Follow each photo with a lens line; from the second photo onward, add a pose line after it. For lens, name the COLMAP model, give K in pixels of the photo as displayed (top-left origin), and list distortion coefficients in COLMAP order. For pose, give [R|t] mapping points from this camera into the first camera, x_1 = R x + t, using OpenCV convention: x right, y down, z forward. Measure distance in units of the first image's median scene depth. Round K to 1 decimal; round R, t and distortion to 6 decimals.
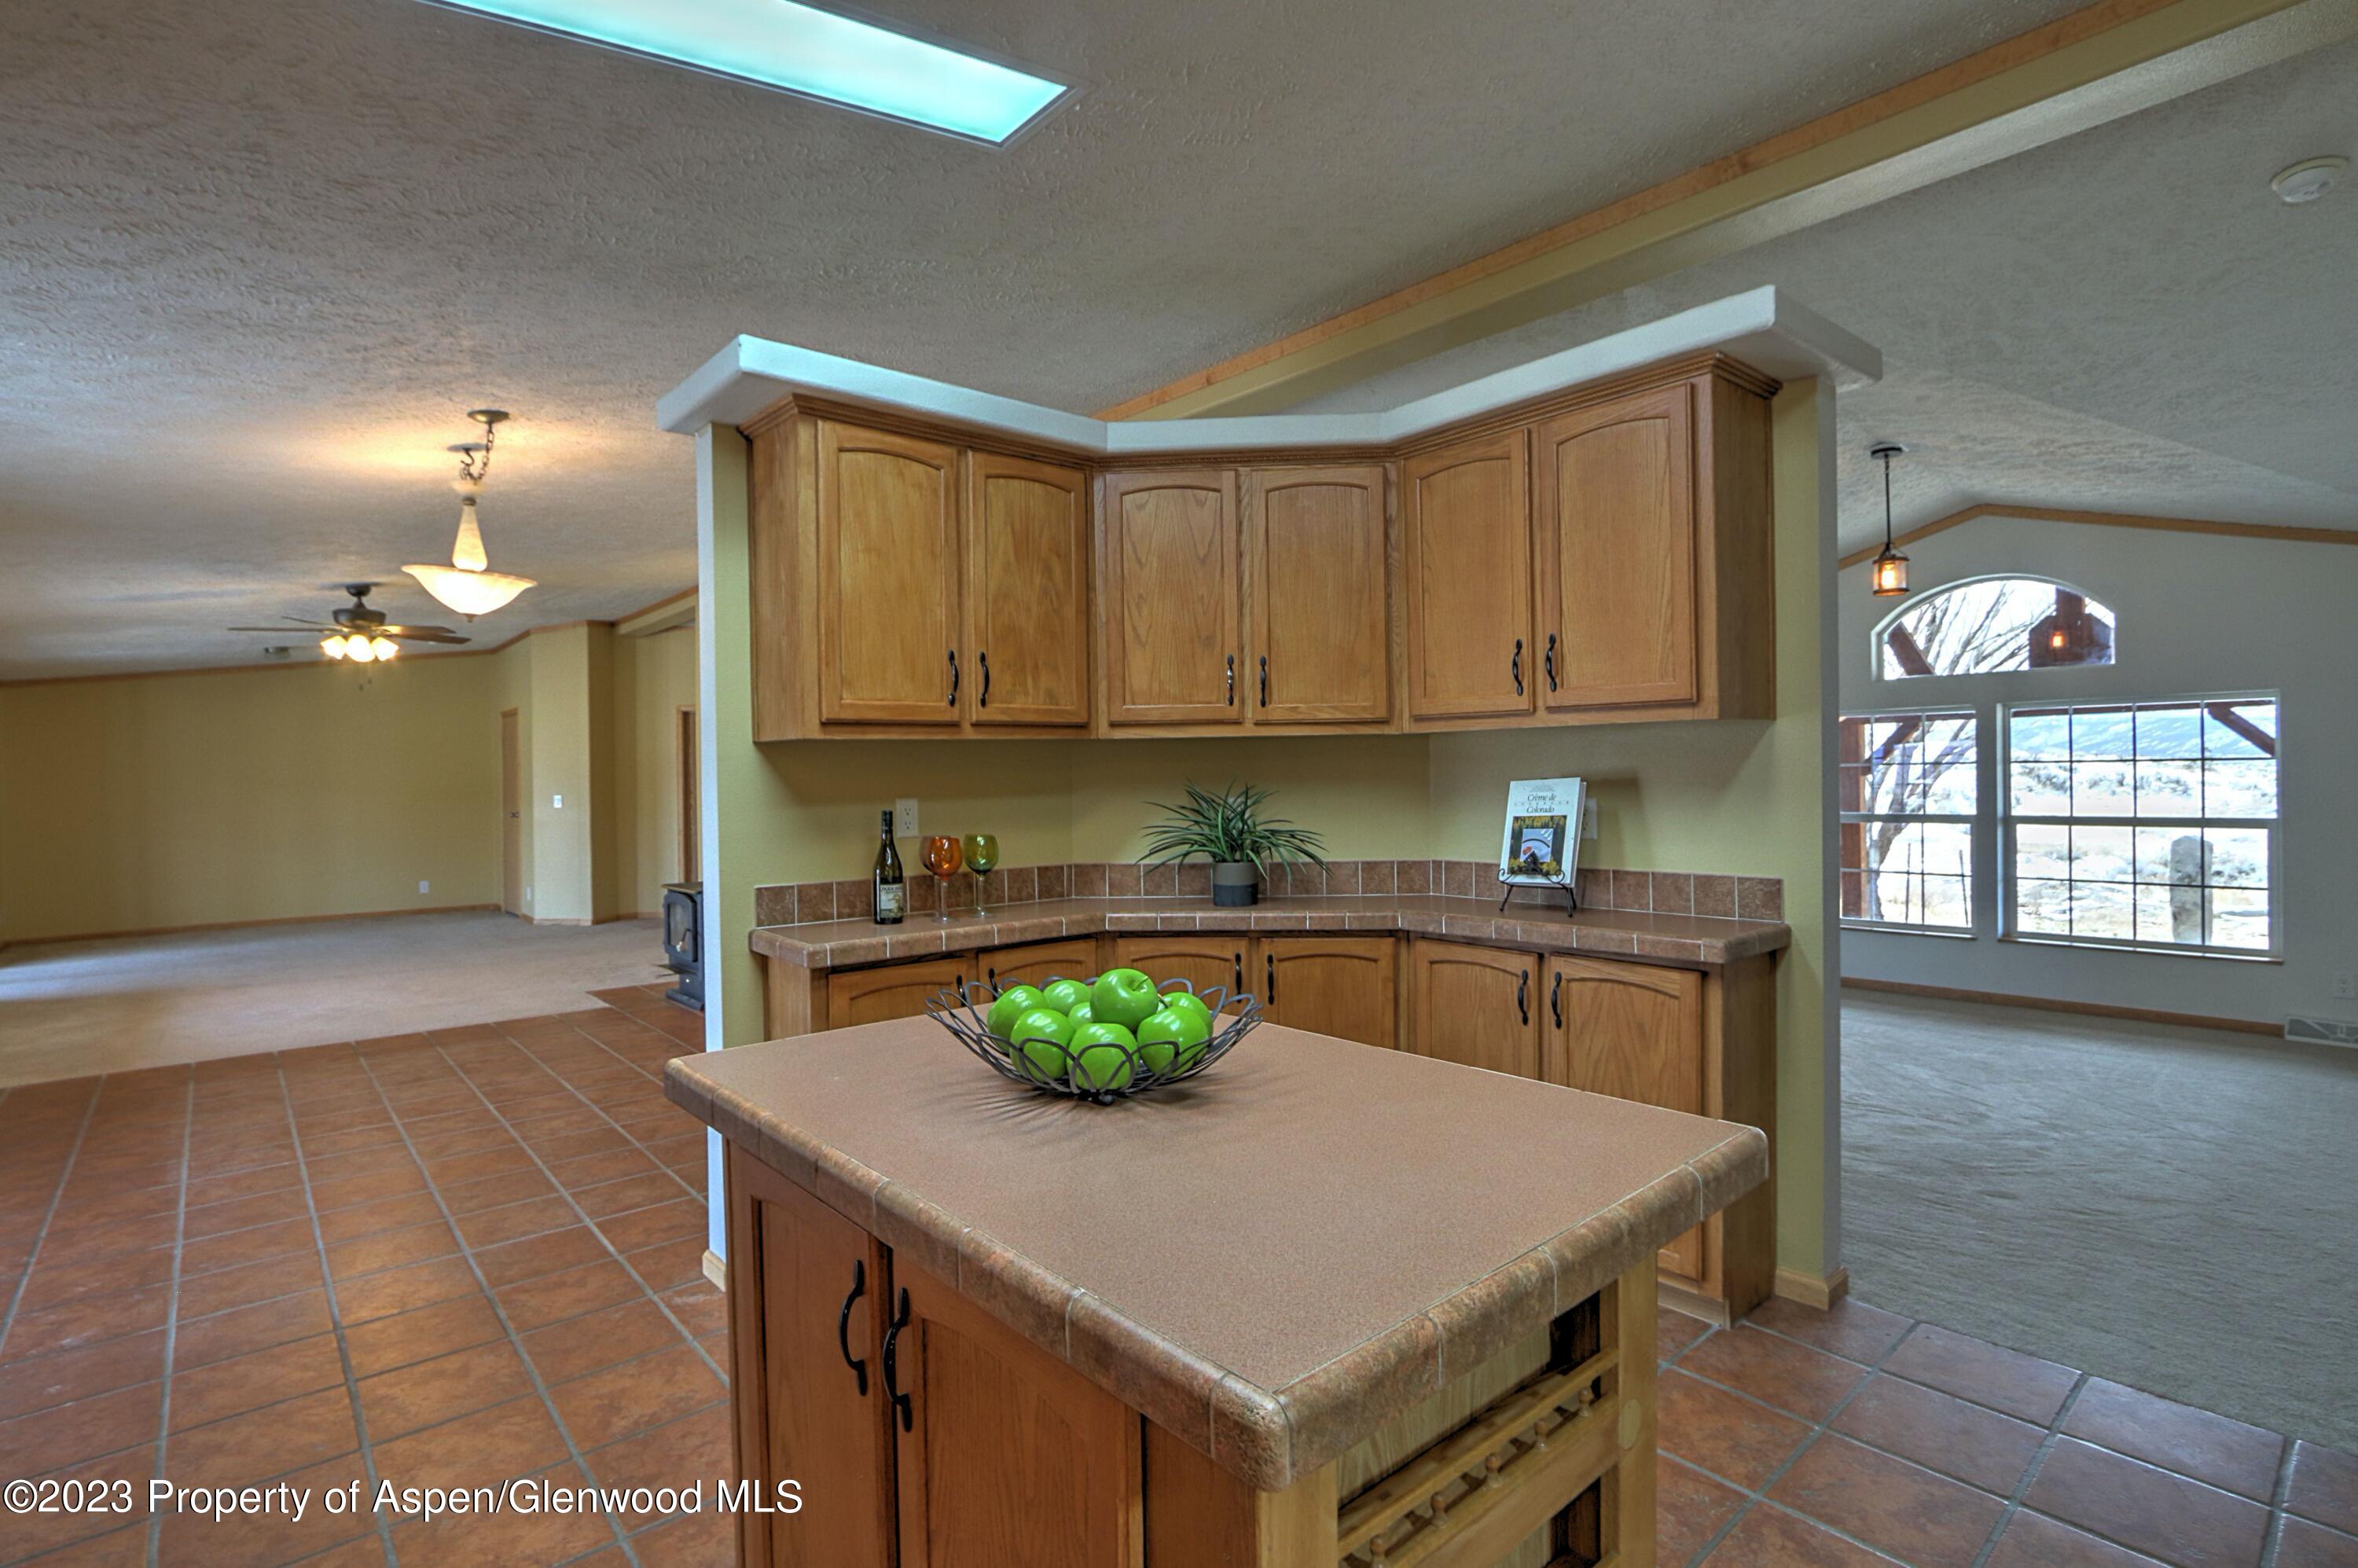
lens RADIAL K [[1104.0, 0, 1159.6], [0, 1104.0, 790.1], [0, 0, 1]] dist [-0.020154, 0.005620]
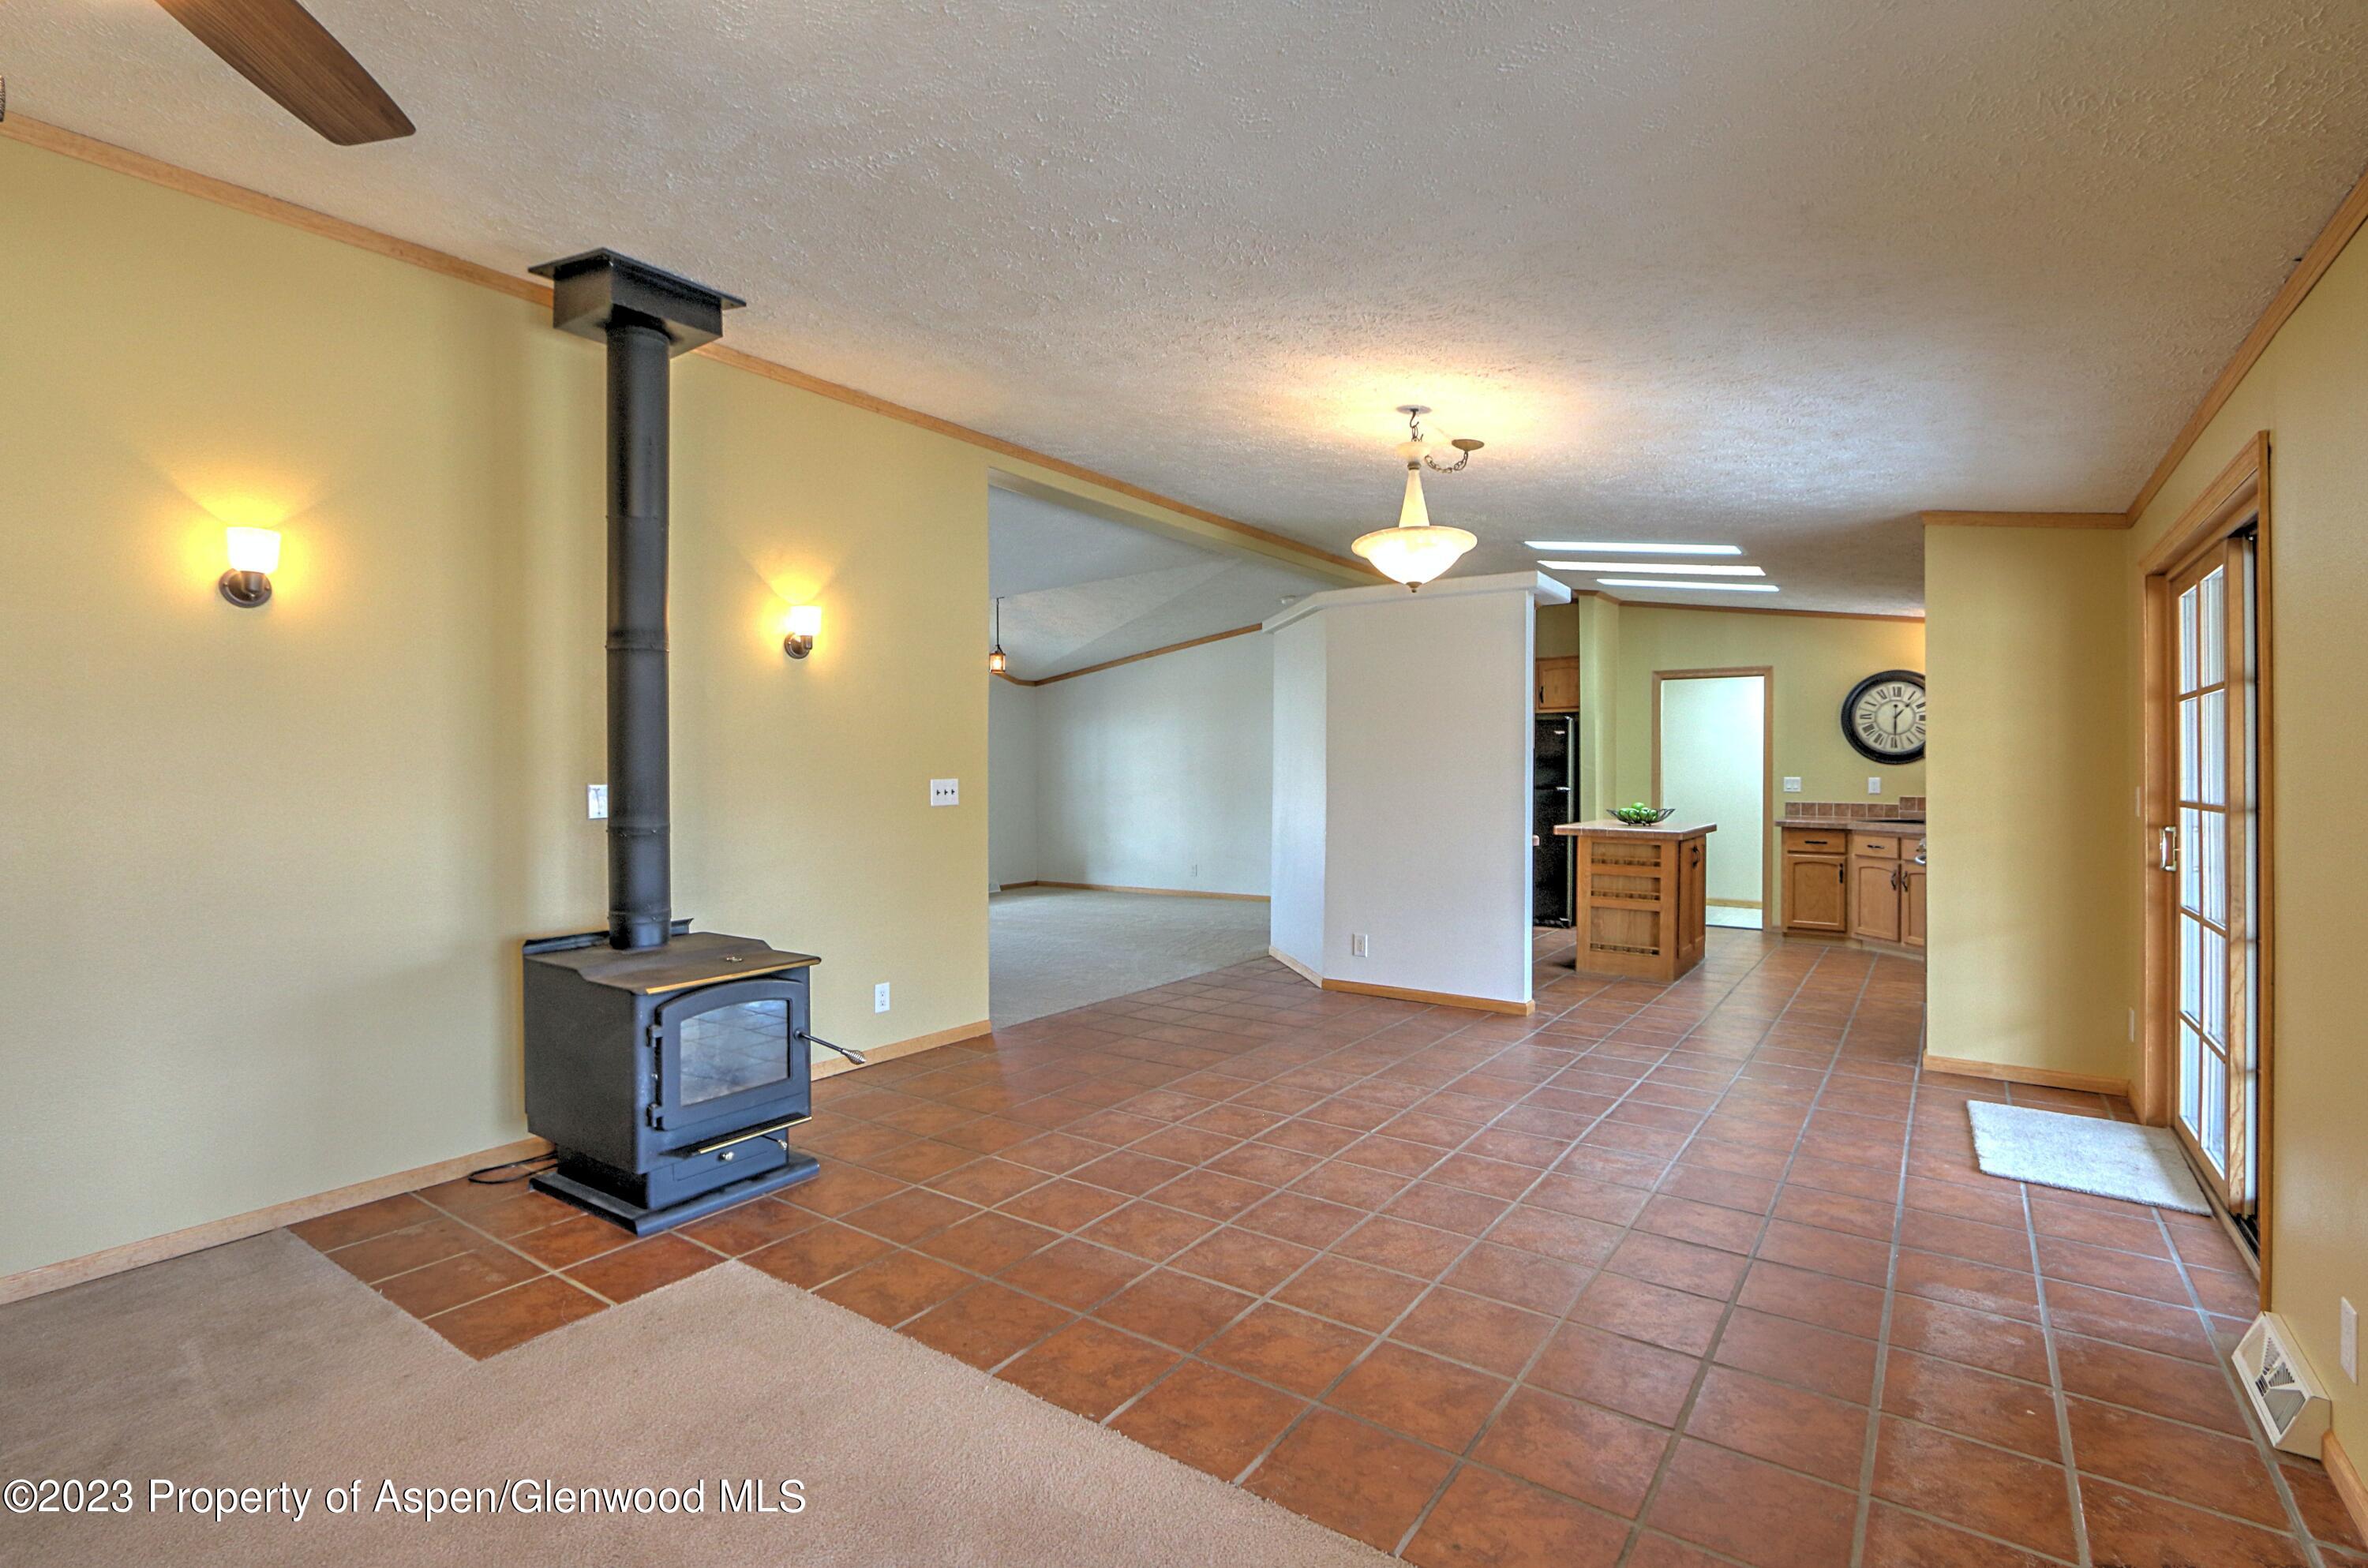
lens RADIAL K [[1108.5, 0, 1183.8], [0, 1108.5, 770.2], [0, 0, 1]] dist [-0.020154, 0.005620]
pose [[-0.247516, 0.009363, 0.968838, -1.008167], [0.011963, 0.999907, -0.006607, 0.002808], [-0.968810, 0.009955, -0.247605, 0.958668]]
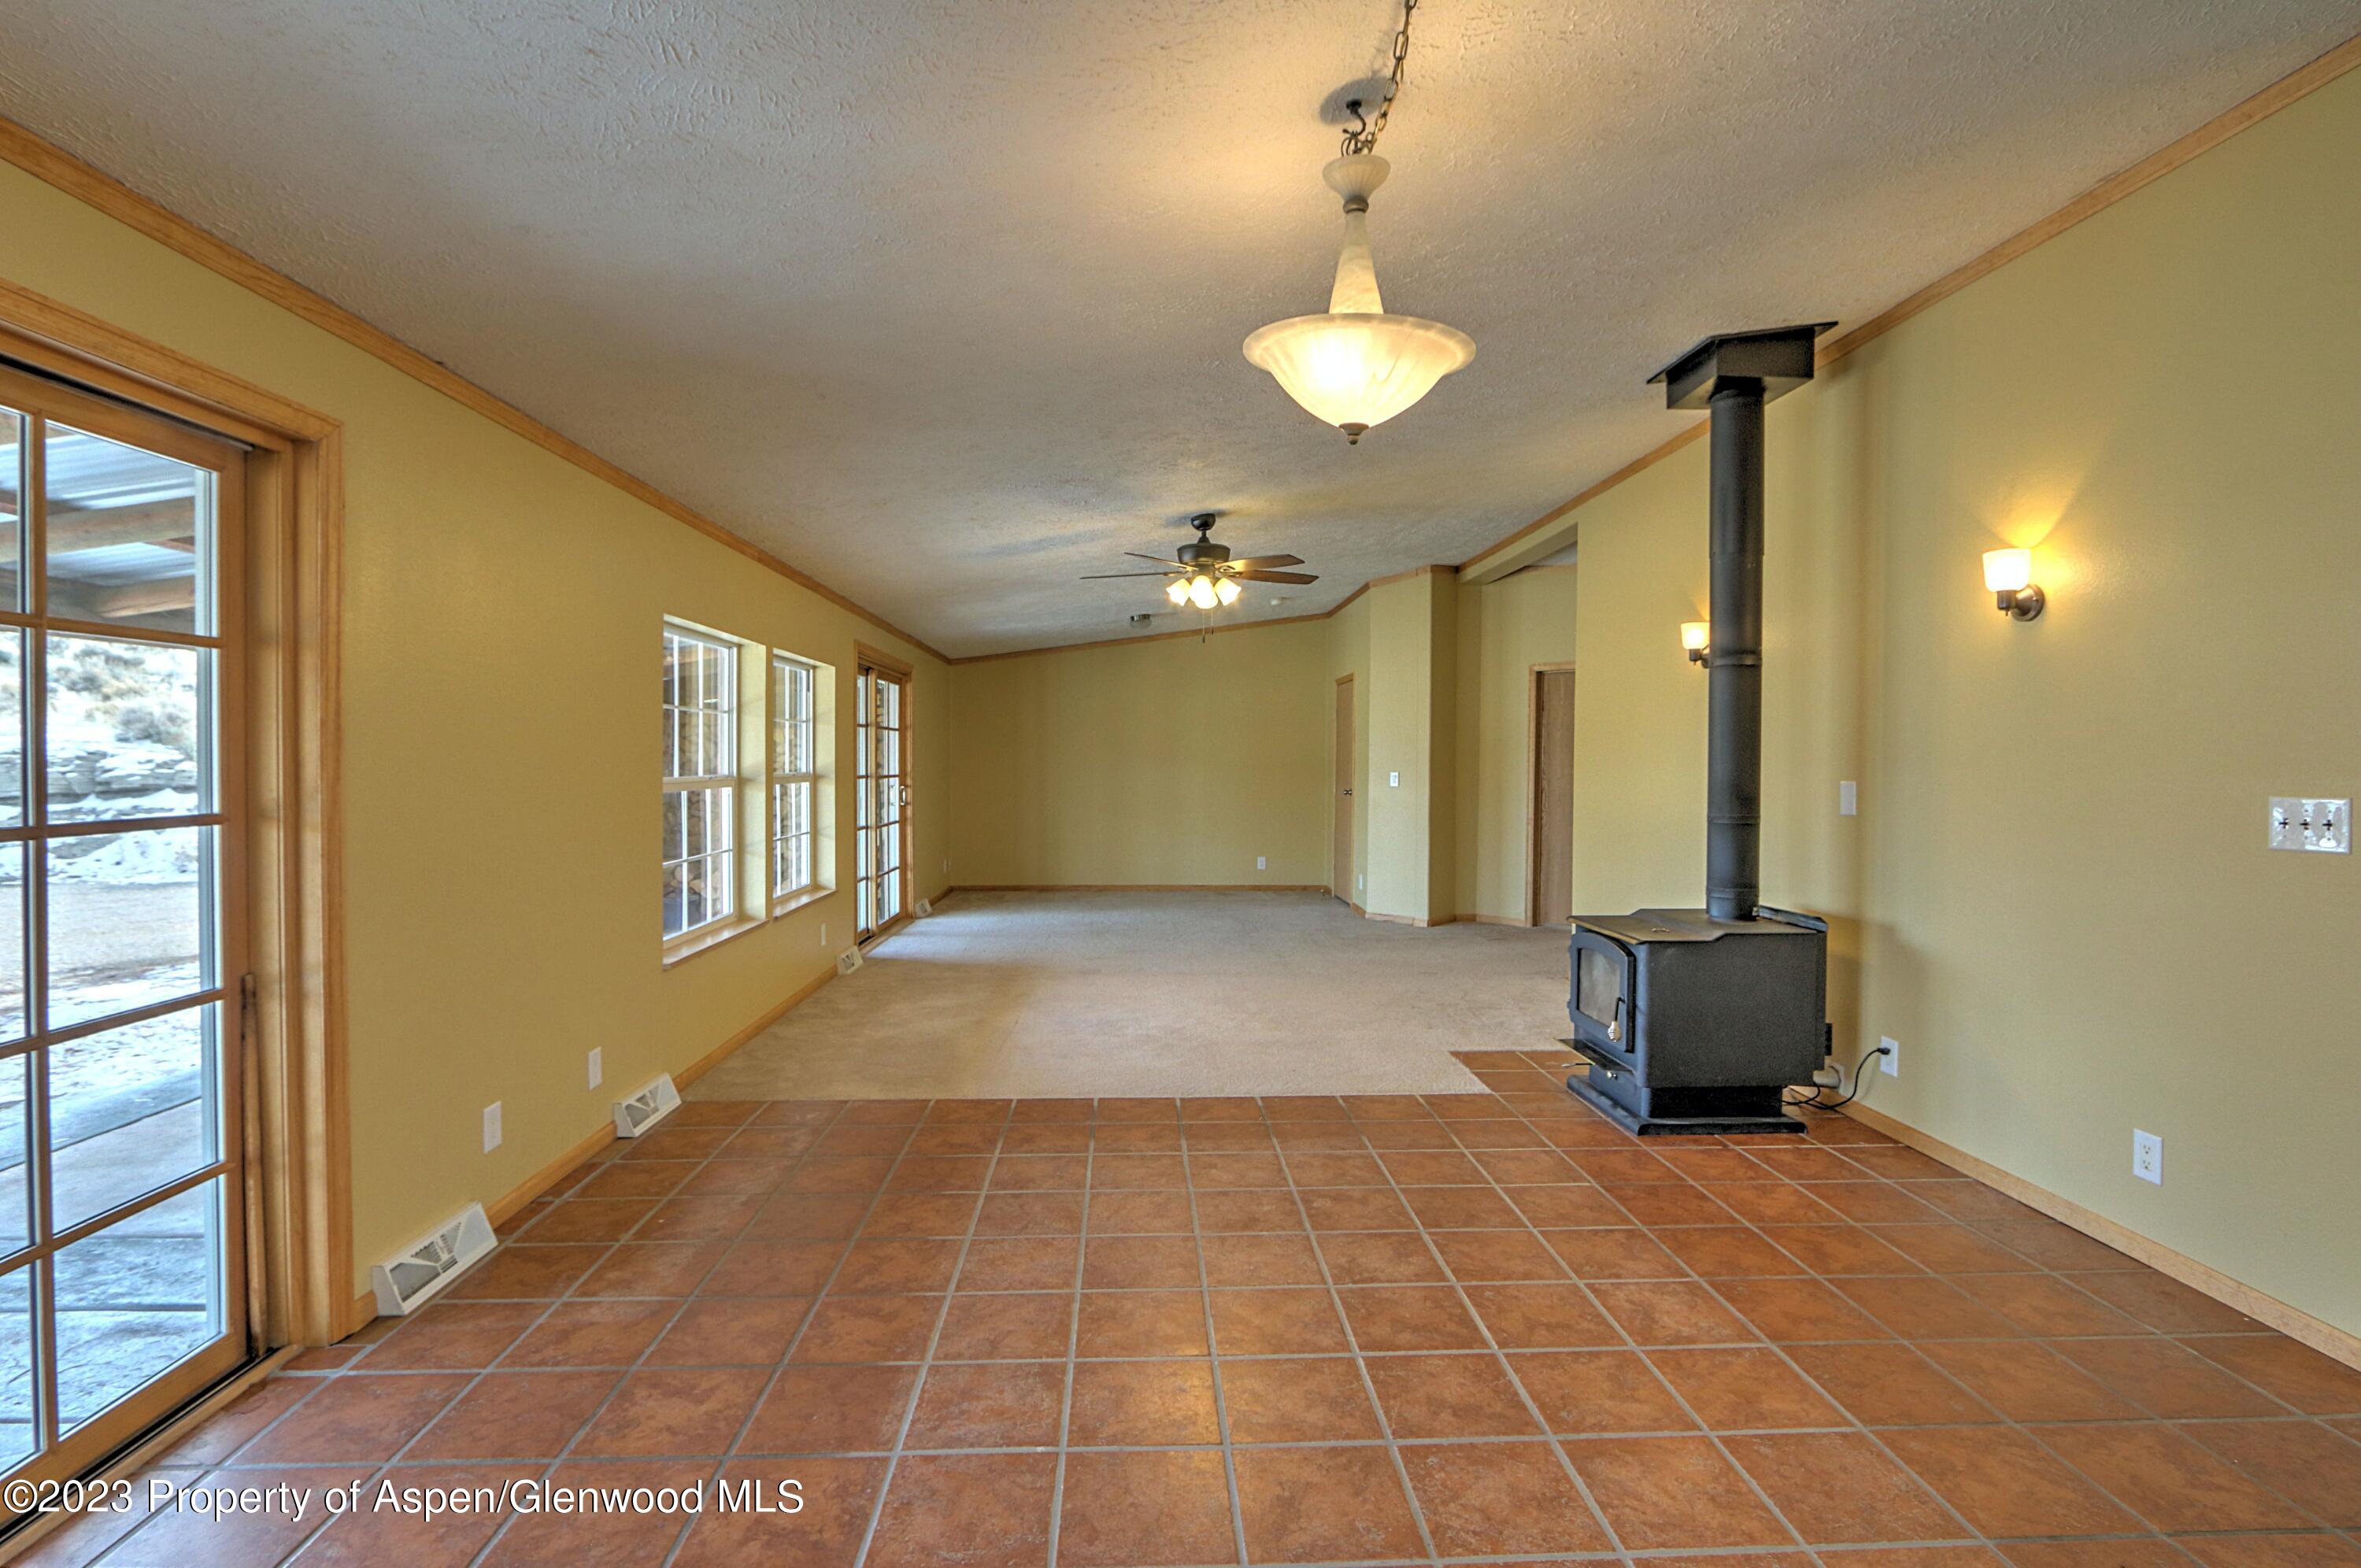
lens RADIAL K [[1105.3, 0, 1173.8], [0, 1105.3, 775.6], [0, 0, 1]] dist [-0.020154, 0.005620]
pose [[0.783138, 0.026078, -0.621301, -0.248608], [-0.021028, 0.999659, 0.015453, -0.003479], [0.621492, 0.000963, 0.783420, 0.365072]]
